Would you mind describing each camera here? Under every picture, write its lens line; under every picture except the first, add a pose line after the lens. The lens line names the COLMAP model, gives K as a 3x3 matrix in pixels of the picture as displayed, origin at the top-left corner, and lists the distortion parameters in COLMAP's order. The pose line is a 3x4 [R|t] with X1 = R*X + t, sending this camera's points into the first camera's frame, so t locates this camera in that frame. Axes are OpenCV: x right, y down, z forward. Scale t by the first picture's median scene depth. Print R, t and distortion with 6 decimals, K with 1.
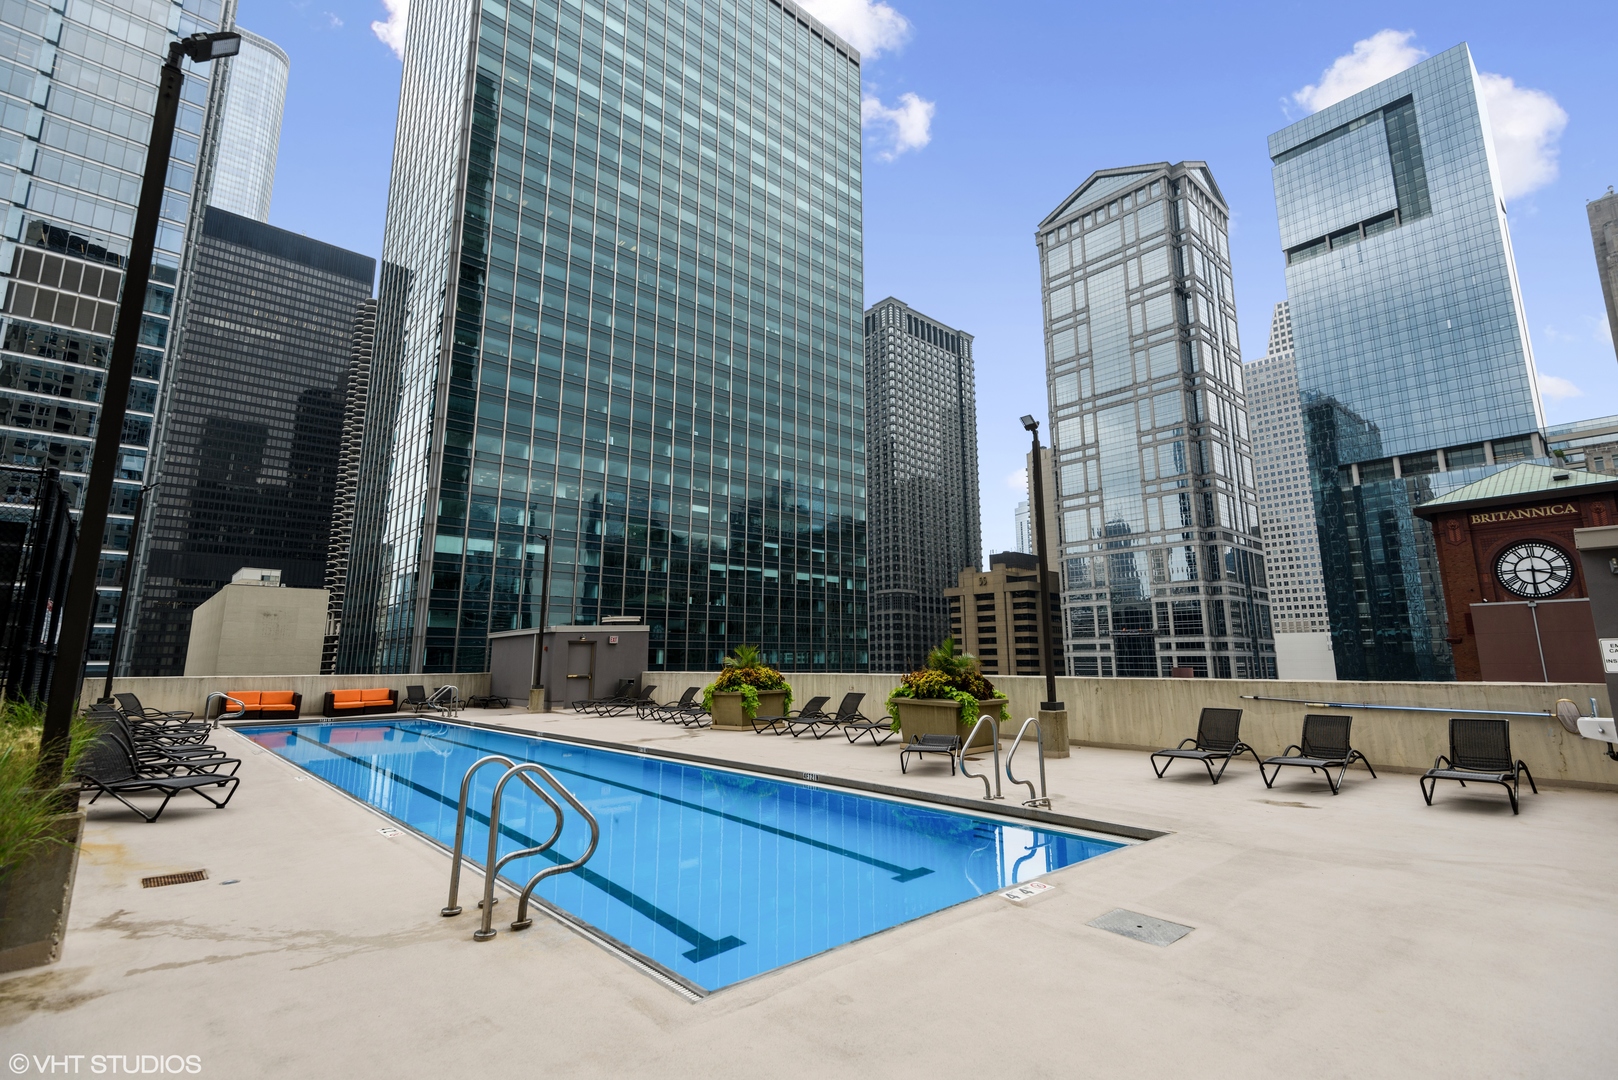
lens RADIAL K [[720.7, 0, 809.0], [0, 720.7, 540.0], [0, 0, 1]] dist [0.026782, -0.000276]
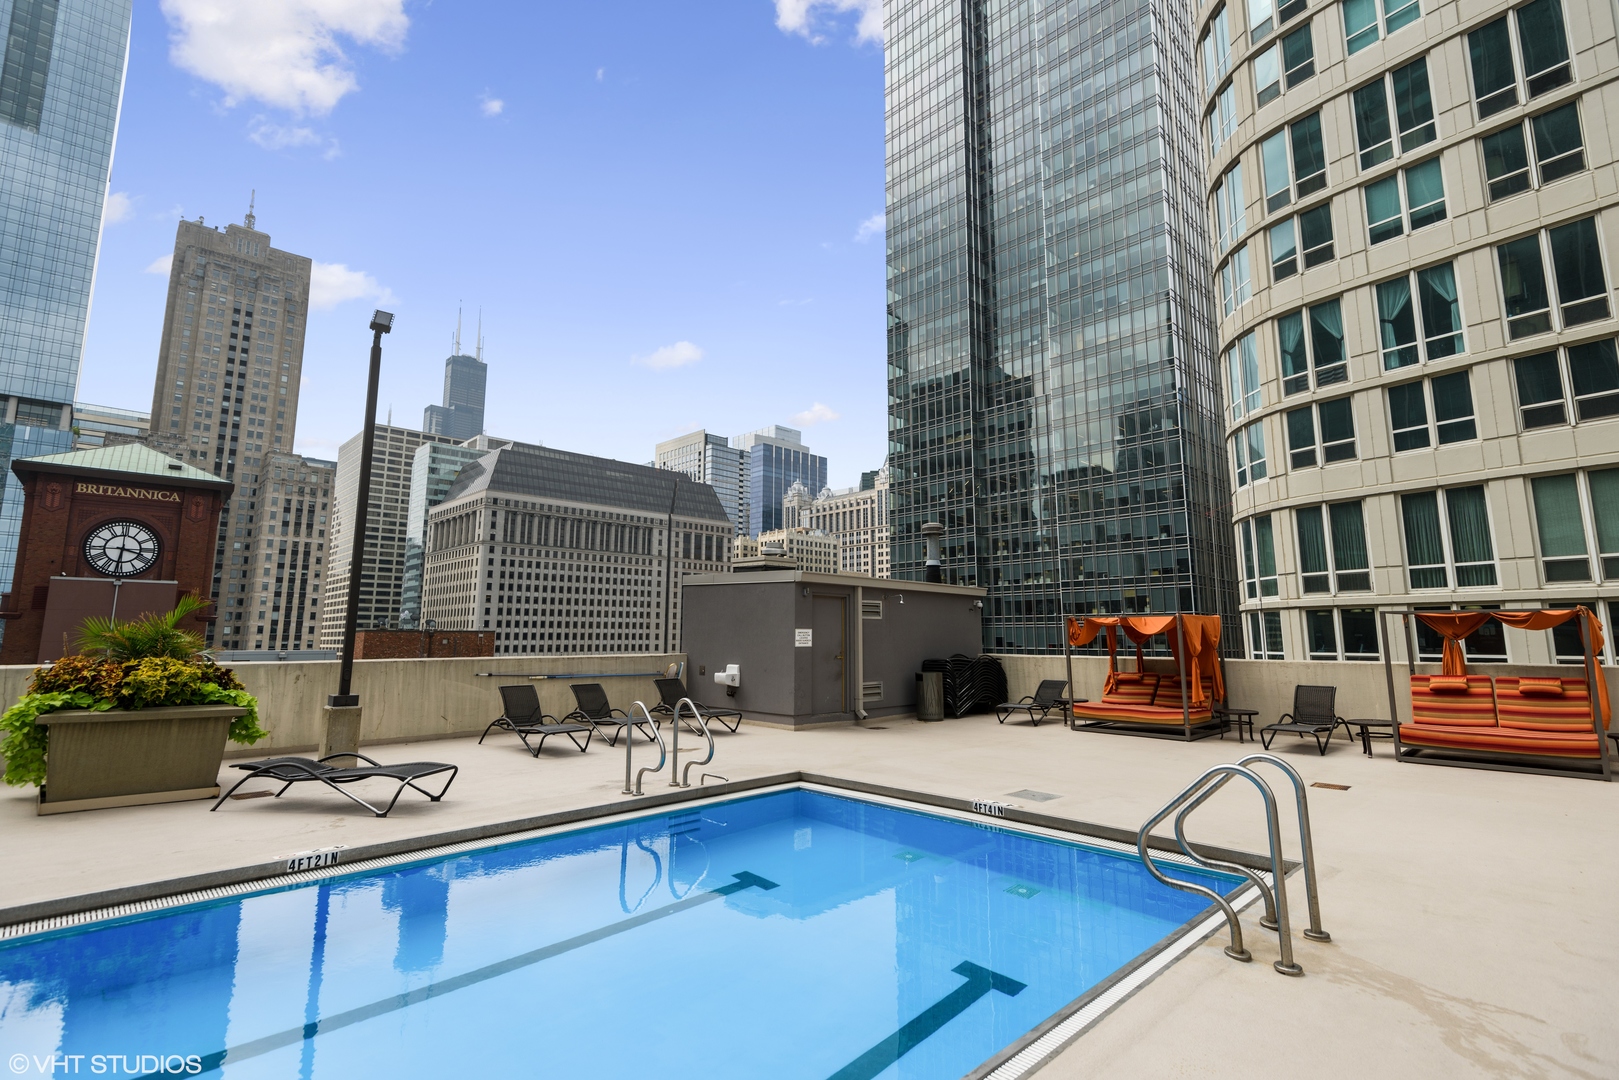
lens RADIAL K [[749.9, 0, 809.5], [0, 749.9, 540.0], [0, 0, 1]] dist [0.015390, 0.000907]
pose [[-0.035033, 0.137508, 0.989881, -0.081034], [-0.170573, 0.975133, -0.141497, 0.016624], [-0.984722, -0.173804, -0.010707, 0.097116]]
